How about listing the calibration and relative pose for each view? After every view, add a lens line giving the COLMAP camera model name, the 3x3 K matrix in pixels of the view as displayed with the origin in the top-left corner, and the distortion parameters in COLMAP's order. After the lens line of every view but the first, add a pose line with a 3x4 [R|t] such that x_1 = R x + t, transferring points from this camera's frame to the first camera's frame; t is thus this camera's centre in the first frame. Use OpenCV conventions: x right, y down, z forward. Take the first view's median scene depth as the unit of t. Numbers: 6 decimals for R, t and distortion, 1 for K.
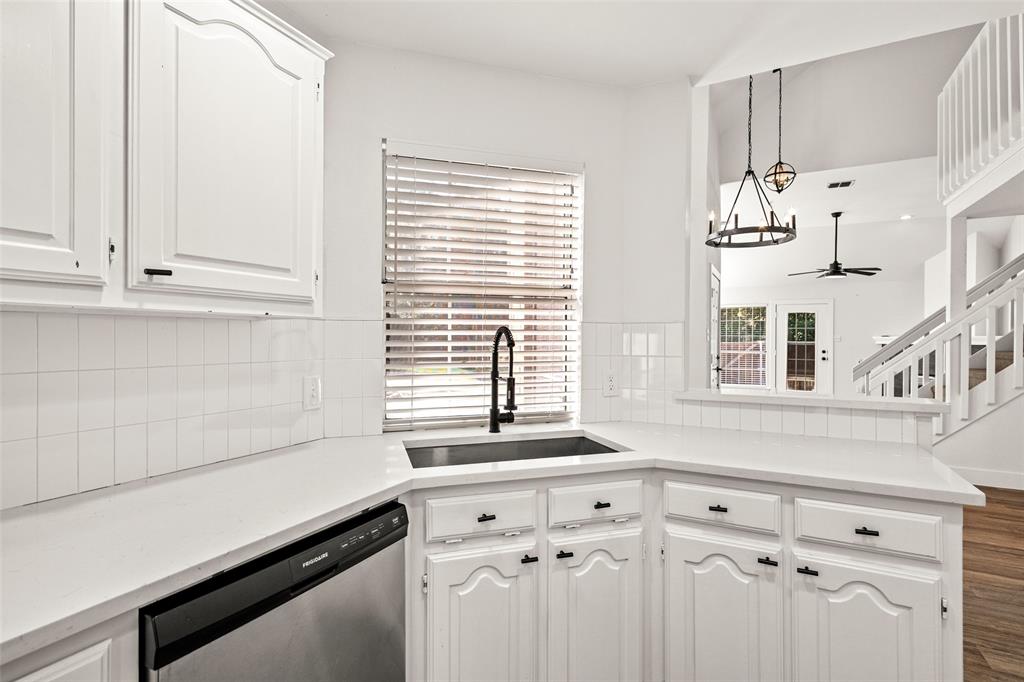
lens RADIAL K [[489.3, 0, 512.1], [0, 489.3, 343.5], [0, 0, 1]] dist [-0.002267, -0.000556]
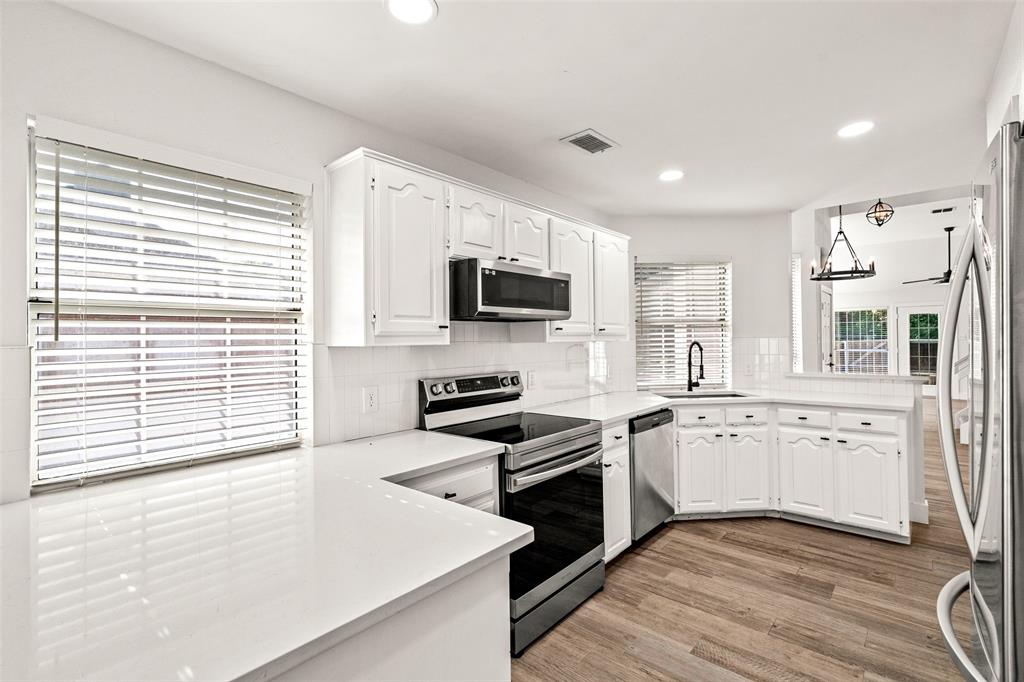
lens RADIAL K [[463.6, 0, 513.1], [0, 463.6, 336.7], [0, 0, 1]] dist [-0.001199, -0.000371]
pose [[0.972303, -0.016146, -0.233165, -0.111182], [0.012477, 0.999774, -0.017201, -0.010343], [0.233390, 0.013815, 0.972285, -0.406801]]
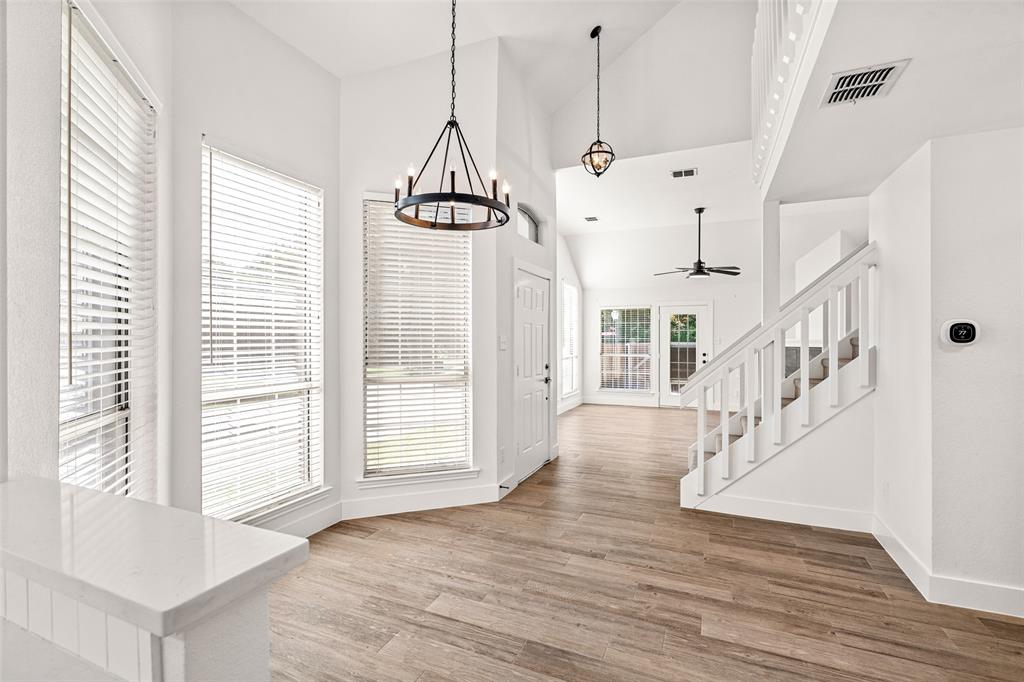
lens RADIAL K [[463.6, 0, 511.2], [0, 463.6, 337.6], [0, 0, 1]] dist [-0.001199, -0.000371]
pose [[0.997510, 0.001451, 0.070514, 0.341608], [-0.000756, 0.999951, -0.009883, -0.014062], [-0.070525, 0.009805, 0.997462, 0.196761]]
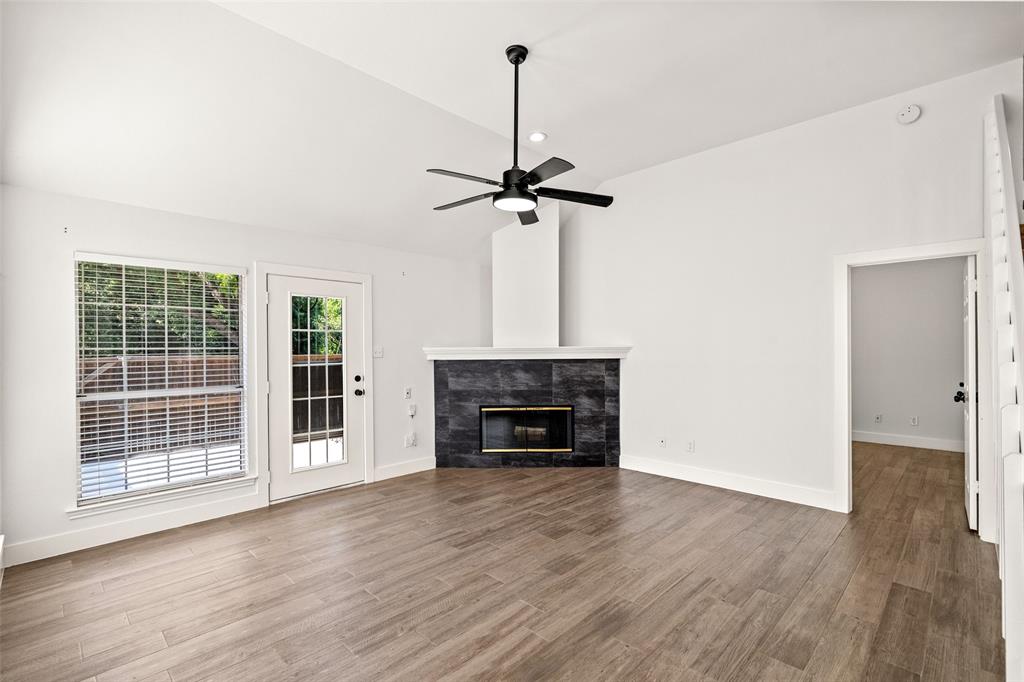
lens RADIAL K [[463.6, 0, 511.1], [0, 463.6, 348.0], [0, 0, 1]] dist [-0.001199, -0.000371]
pose [[0.291959, -0.003401, 0.956425, 0.409531], [0.011928, 0.999929, -0.000085, -0.022164], [-0.956357, 0.011434, 0.291978, 1.273546]]
